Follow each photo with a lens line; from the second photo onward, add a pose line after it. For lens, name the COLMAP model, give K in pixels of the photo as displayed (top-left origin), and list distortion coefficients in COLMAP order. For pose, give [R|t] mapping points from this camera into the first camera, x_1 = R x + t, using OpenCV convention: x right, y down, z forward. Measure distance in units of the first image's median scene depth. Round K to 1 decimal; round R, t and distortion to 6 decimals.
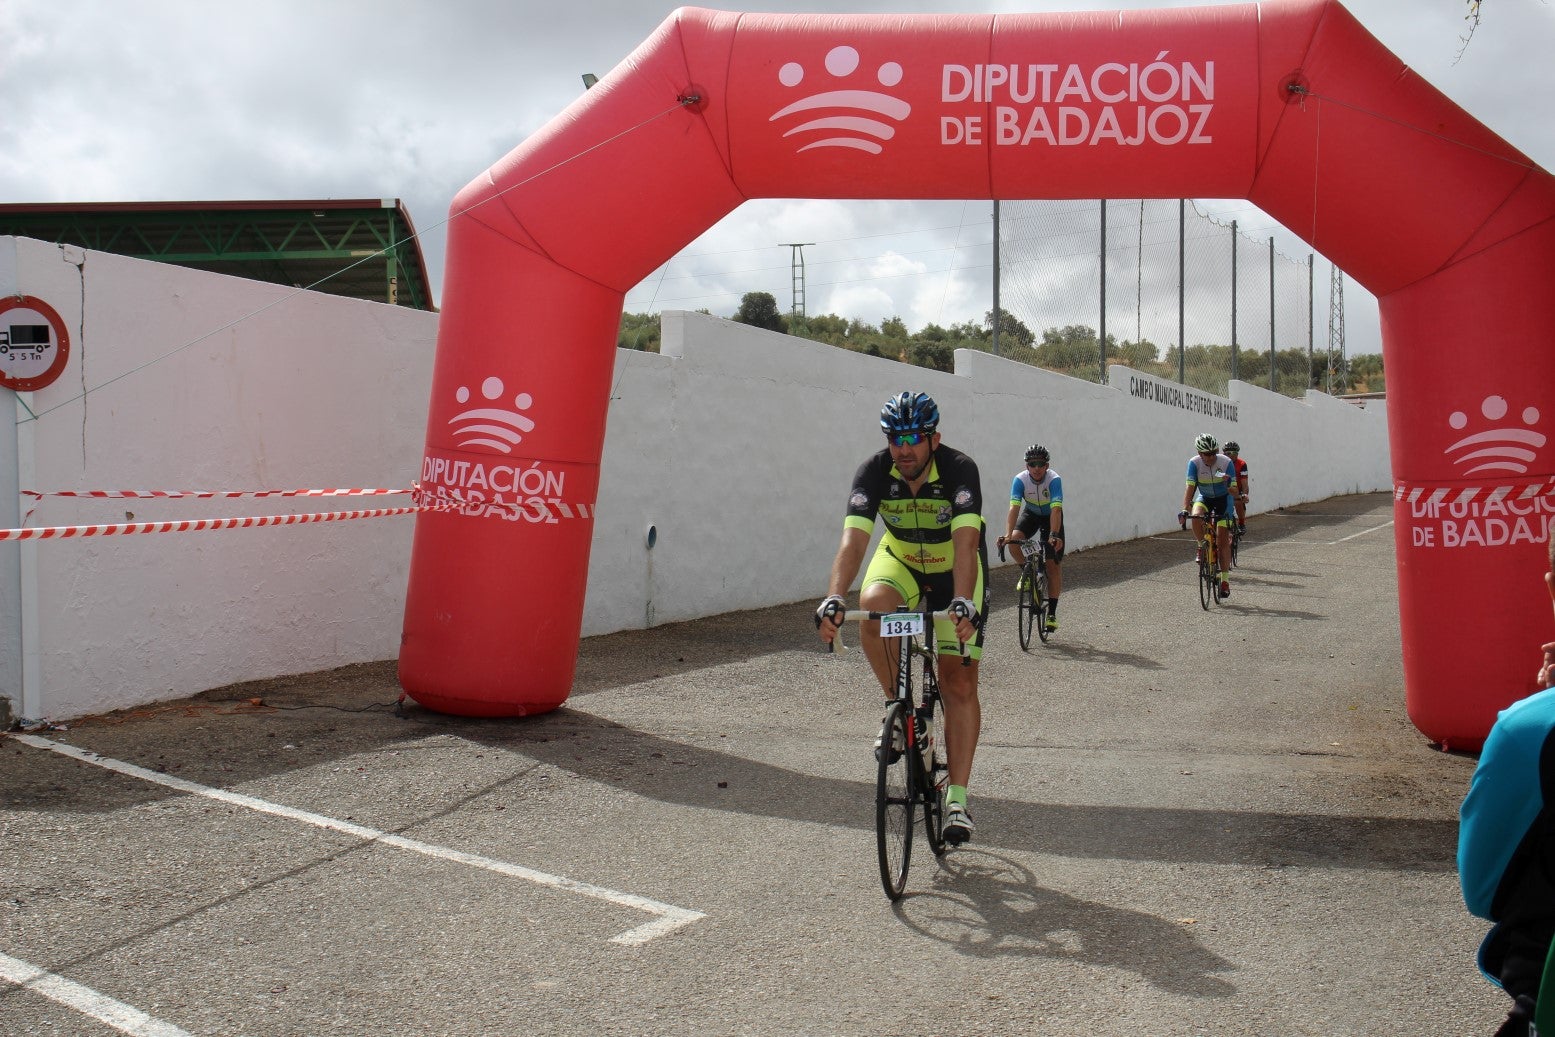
lens RADIAL K [[2439.7, 0, 786.0], [0, 2439.7, 524.7], [0, 0, 1]] dist [0.109485, 0.247608]
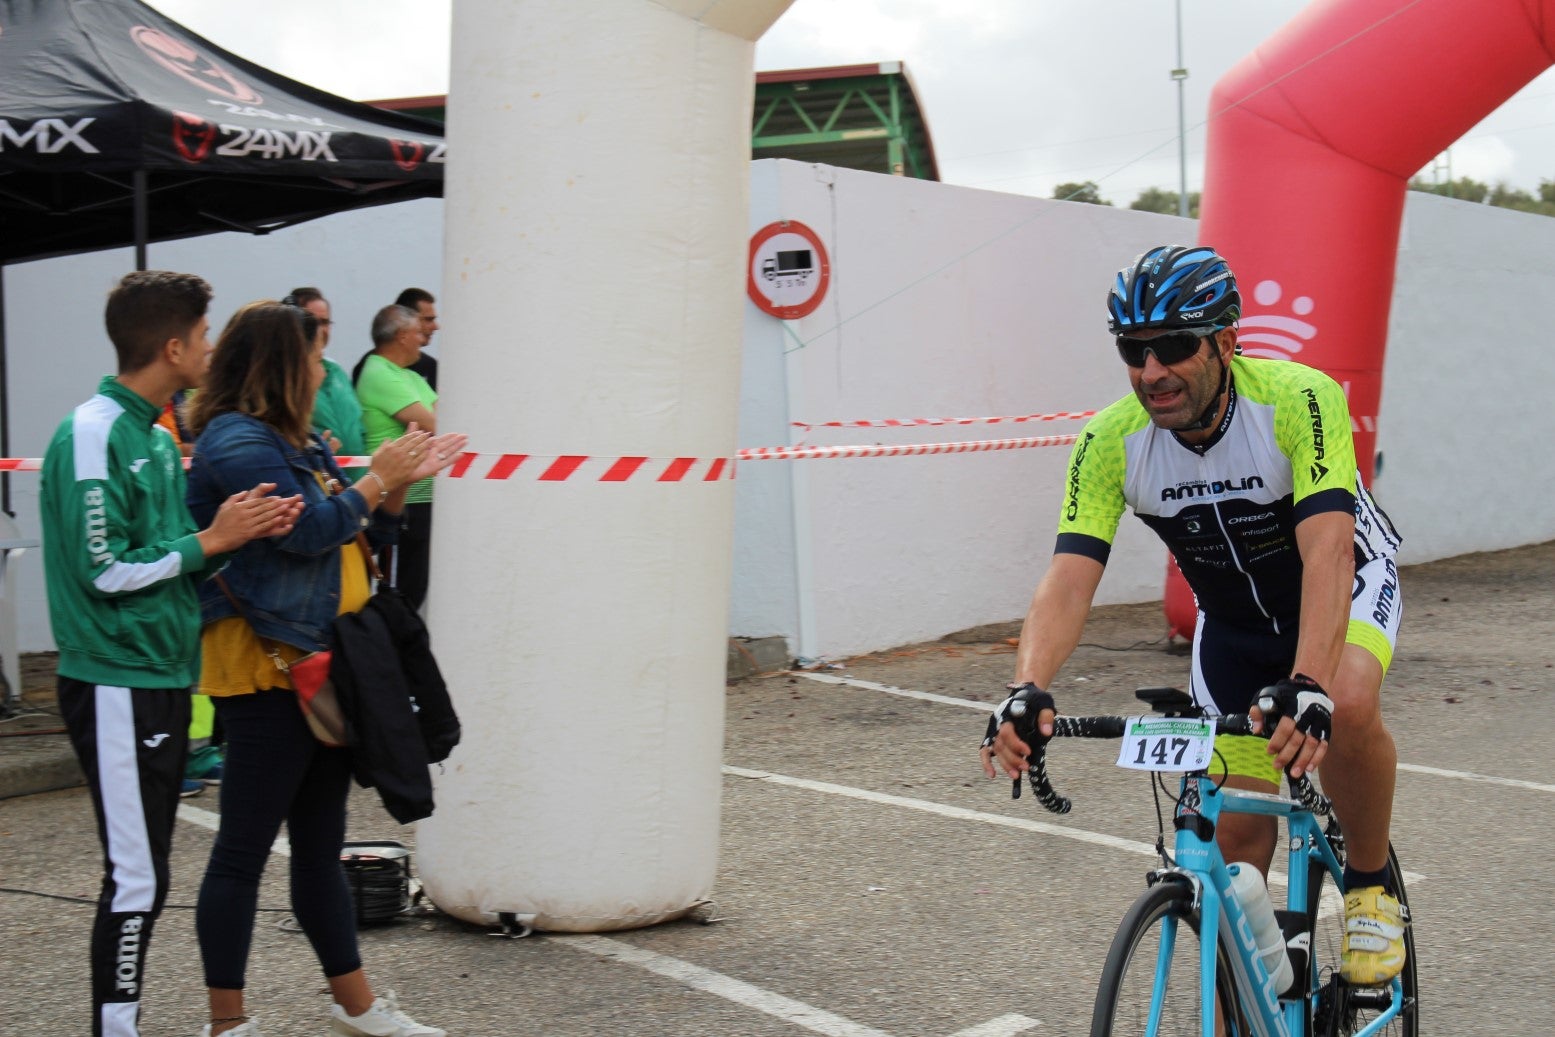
lens RADIAL K [[3379.4, 0, 780.4], [0, 3379.4, 527.8], [0, 0, 1]] dist [0.329889, 0.743328]
pose [[0.984796, -0.029174, -0.171249, -0.084048], [0.031104, 0.999479, 0.008592, 0.015428], [0.170909, -0.013787, 0.985190, -0.290124]]
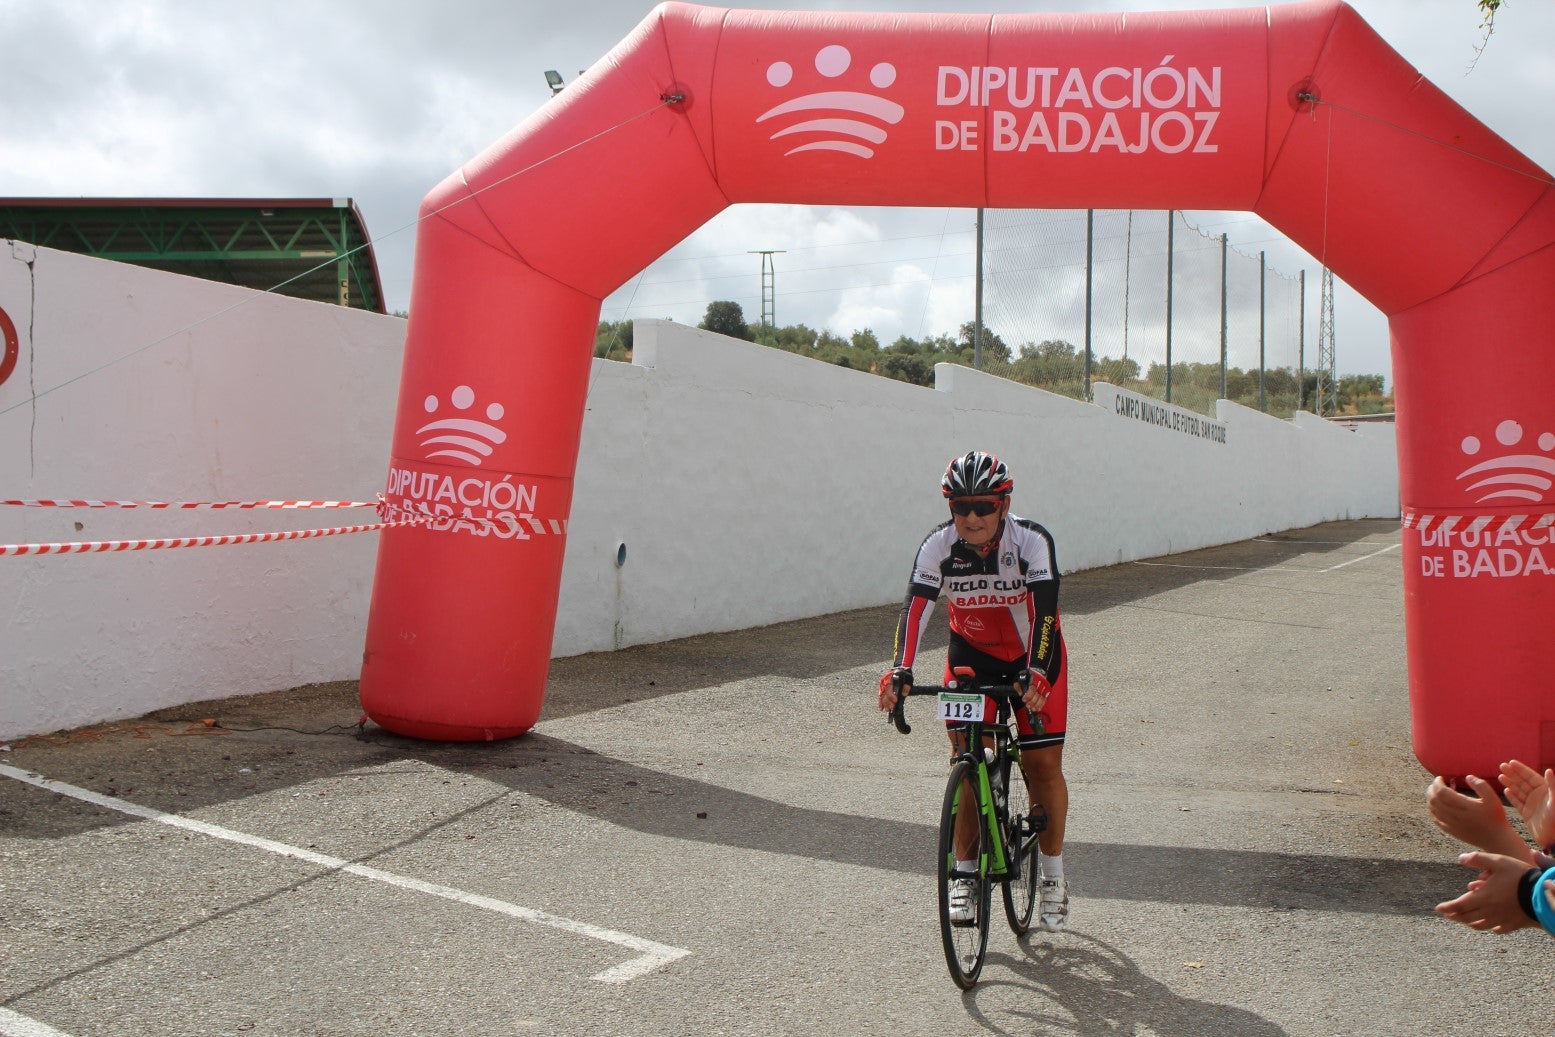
lens RADIAL K [[2541.2, 0, 774.3], [0, 2541.2, 536.0], [0, 0, 1]] dist [0.134798, 0.292425]
pose [[0.999857, 0.013315, 0.010433, -0.007903], [-0.013283, 0.999907, -0.003102, -0.000215], [-0.010473, 0.002963, 0.999941, 0.002234]]
